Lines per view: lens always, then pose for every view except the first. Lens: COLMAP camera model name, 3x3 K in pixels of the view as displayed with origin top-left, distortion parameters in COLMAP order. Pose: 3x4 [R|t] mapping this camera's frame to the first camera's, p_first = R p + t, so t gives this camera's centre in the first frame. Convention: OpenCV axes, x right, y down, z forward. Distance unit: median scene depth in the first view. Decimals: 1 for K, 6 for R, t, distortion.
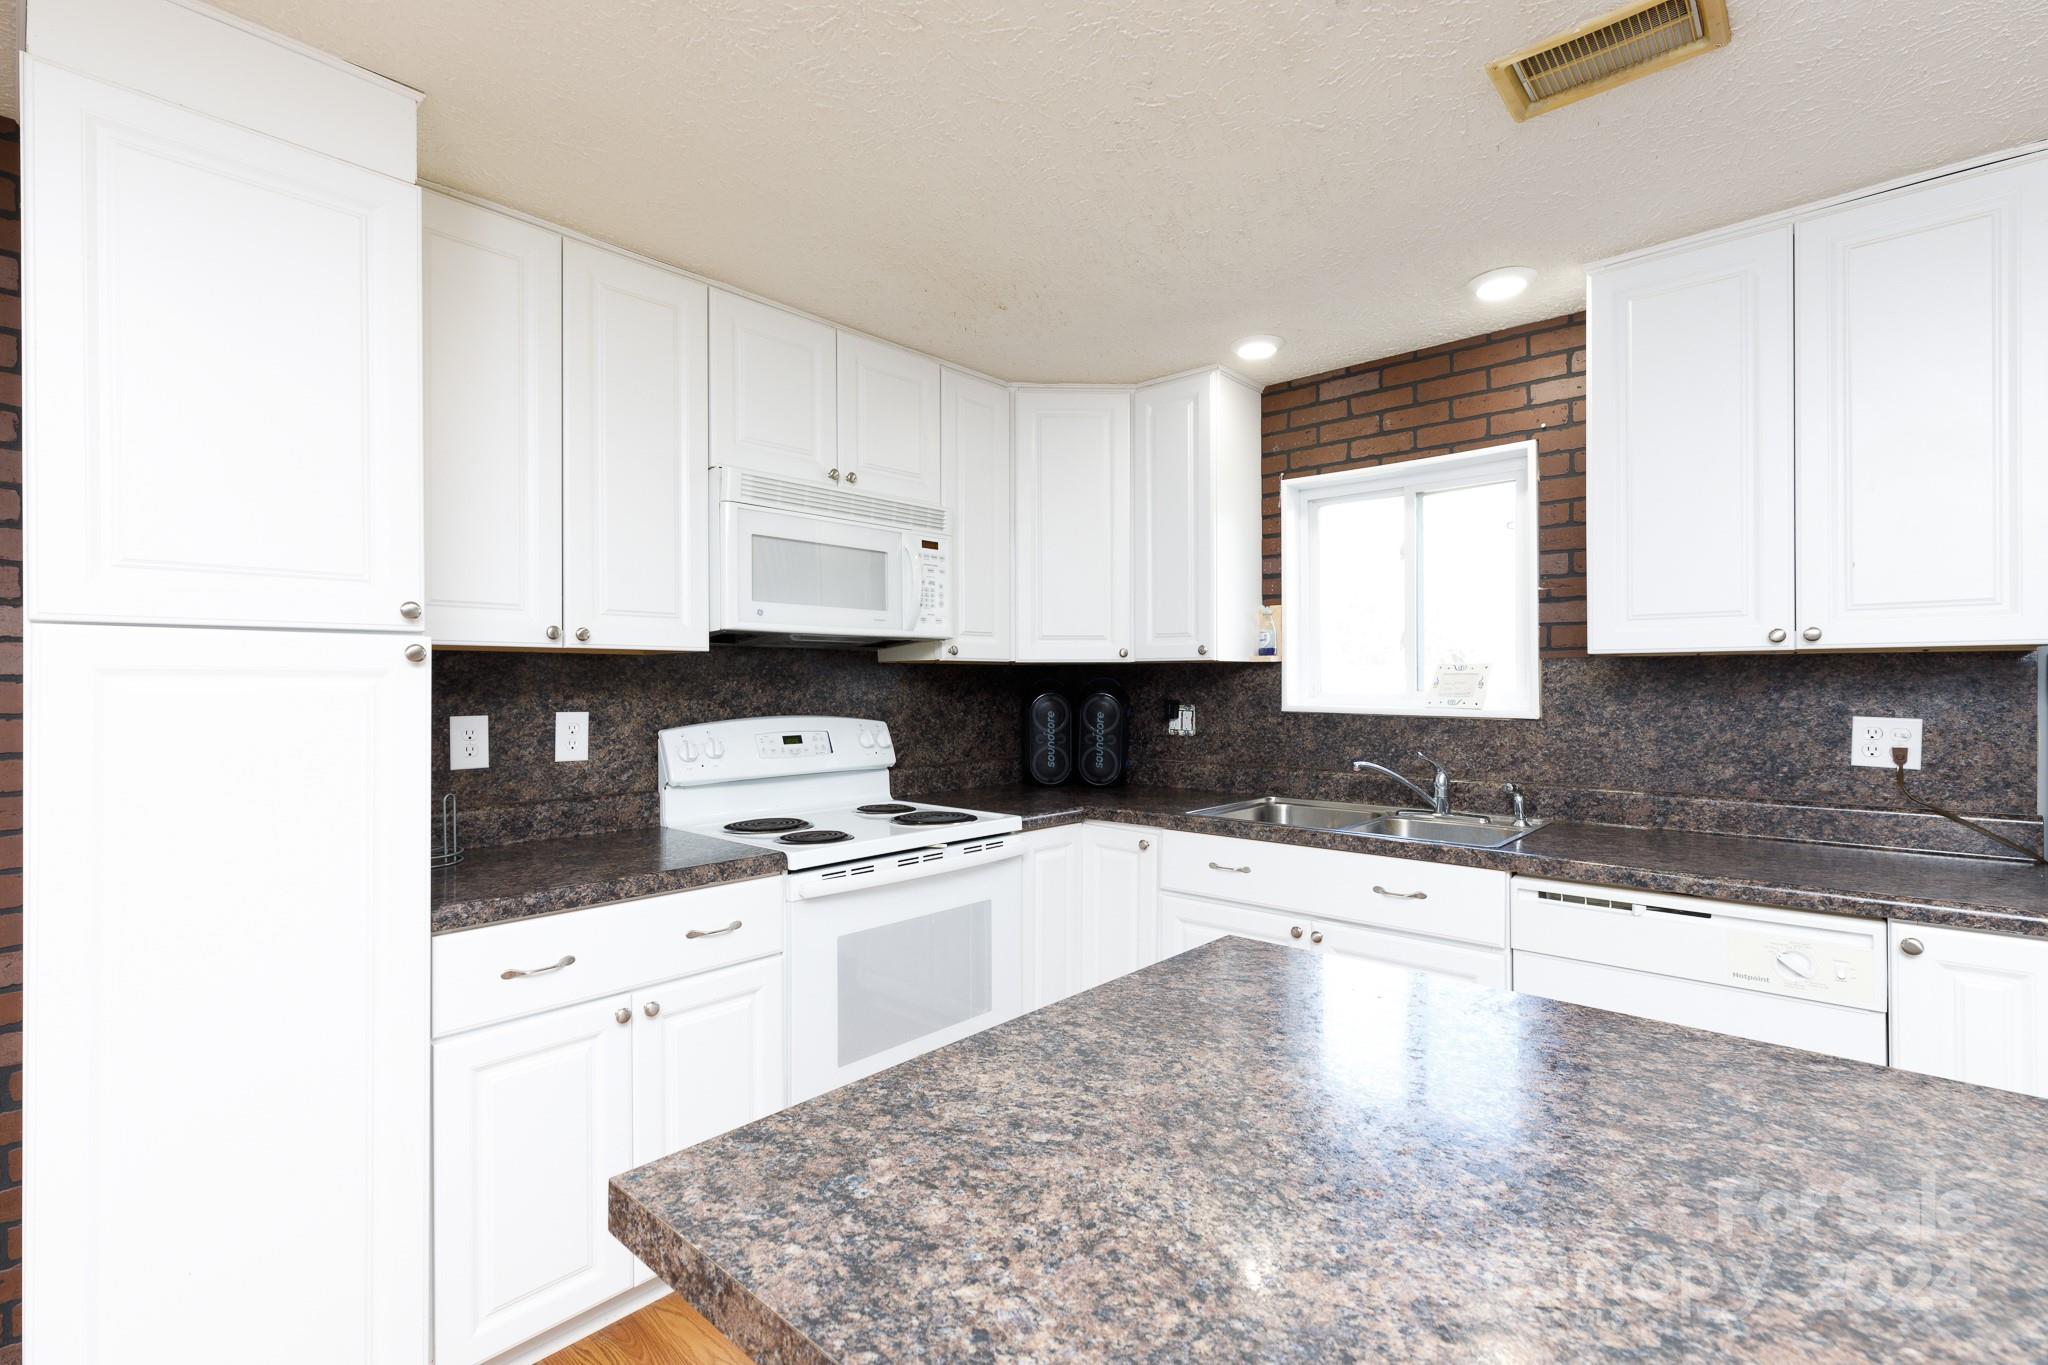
lens RADIAL K [[929.9, 0, 1025.0], [0, 929.9, 685.6], [0, 0, 1]] dist [0.003207, 0.000794]
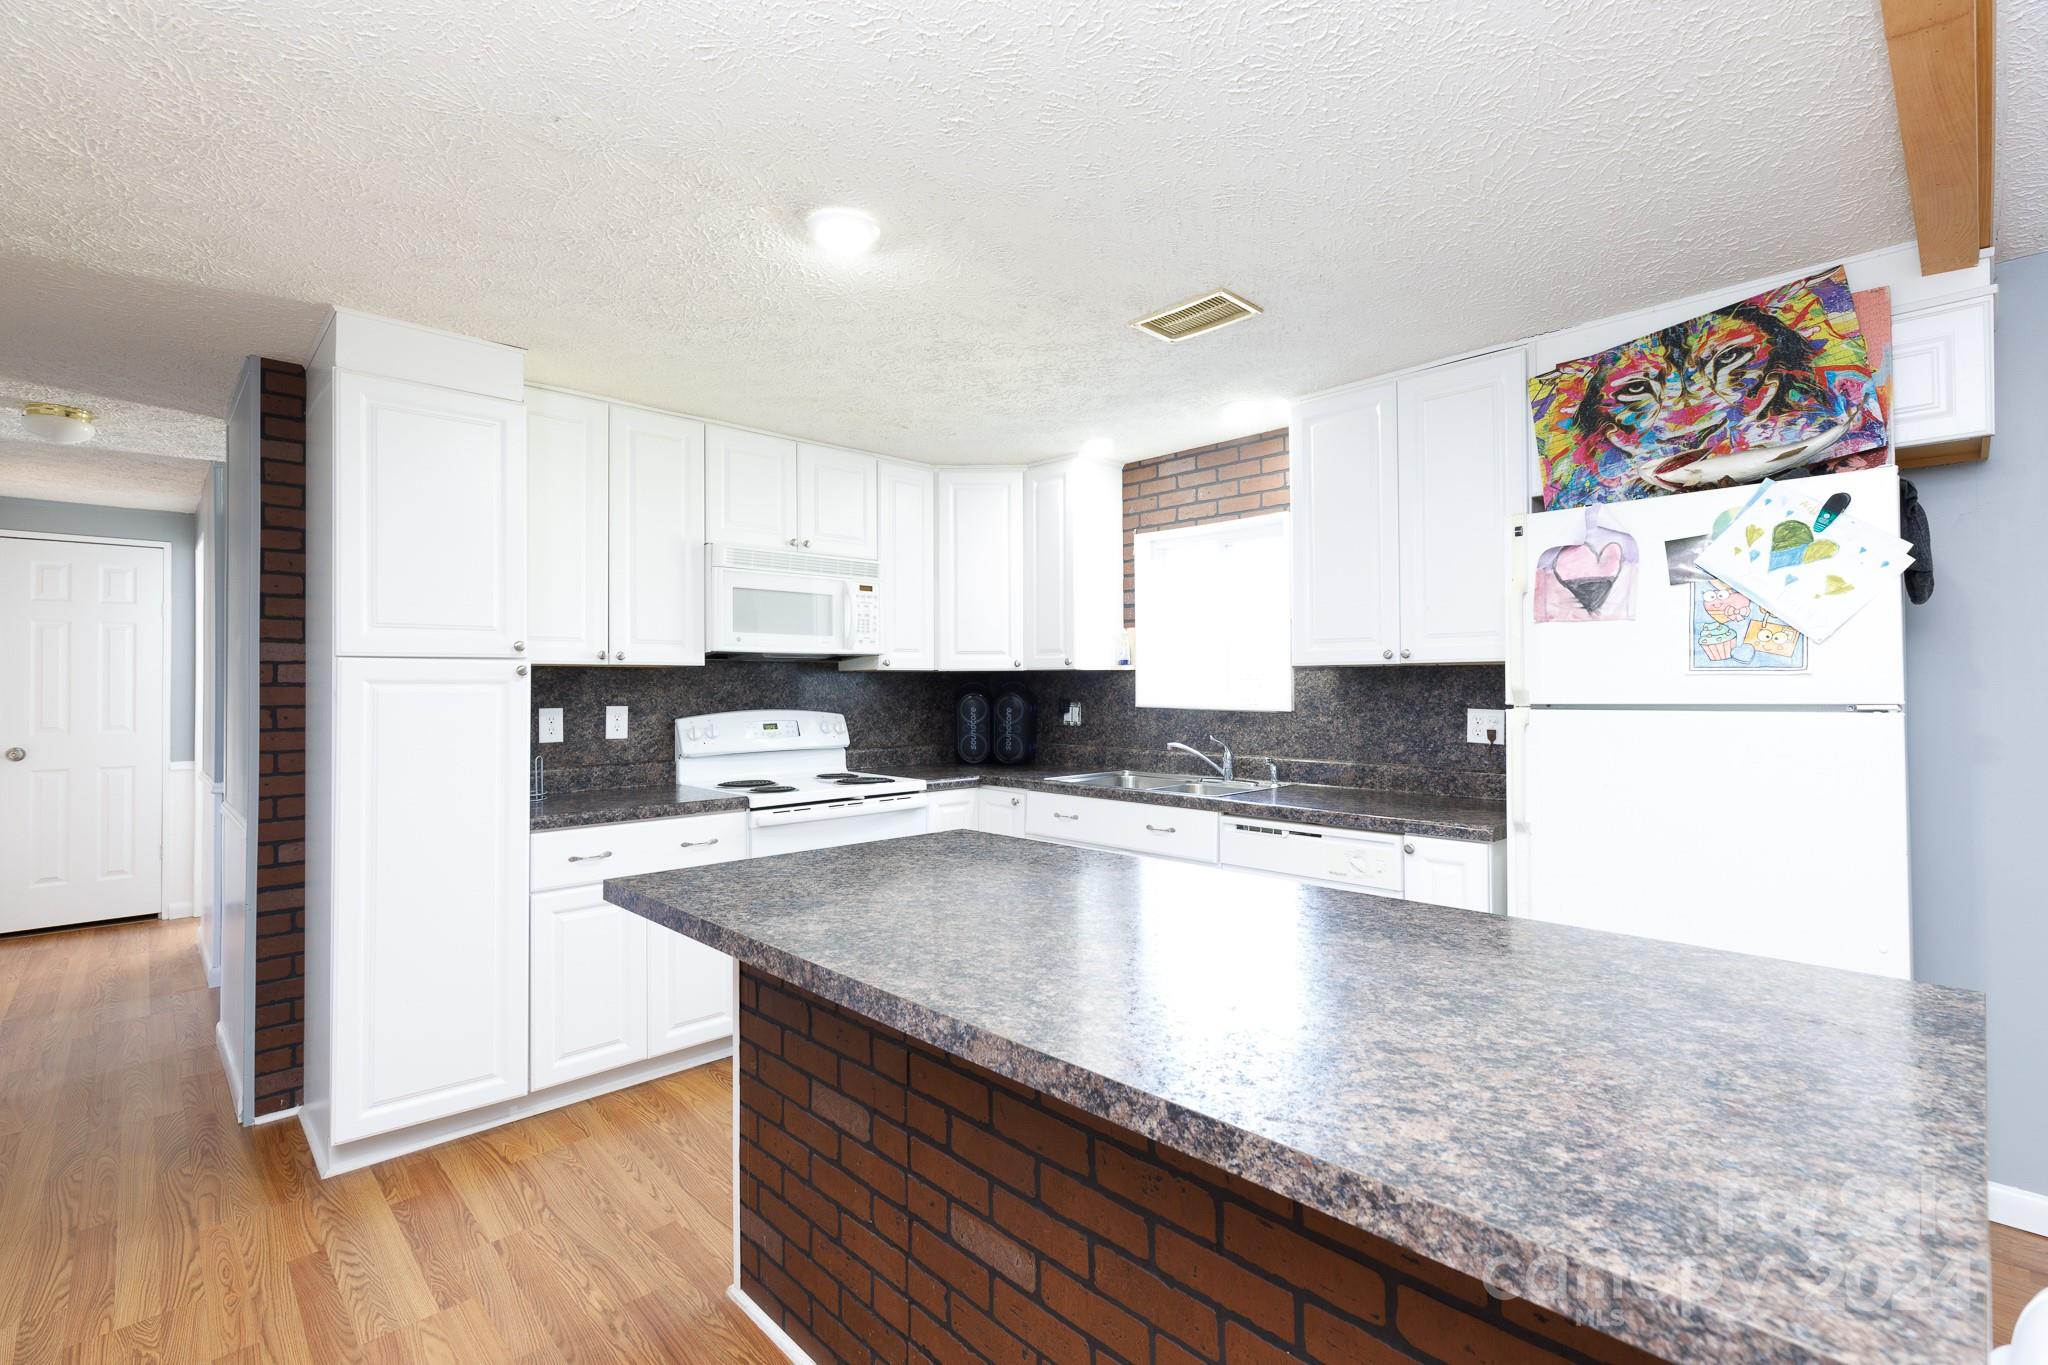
lens RADIAL K [[929.9, 0, 1023.7], [0, 929.9, 677.6], [0, 0, 1]] dist [0.003207, 0.000794]
pose [[0.997715, -0.002305, -0.067527, 0.241957], [0.001616, 0.999946, -0.010258, -0.001184], [0.067547, 0.010125, 0.997665, -0.407691]]
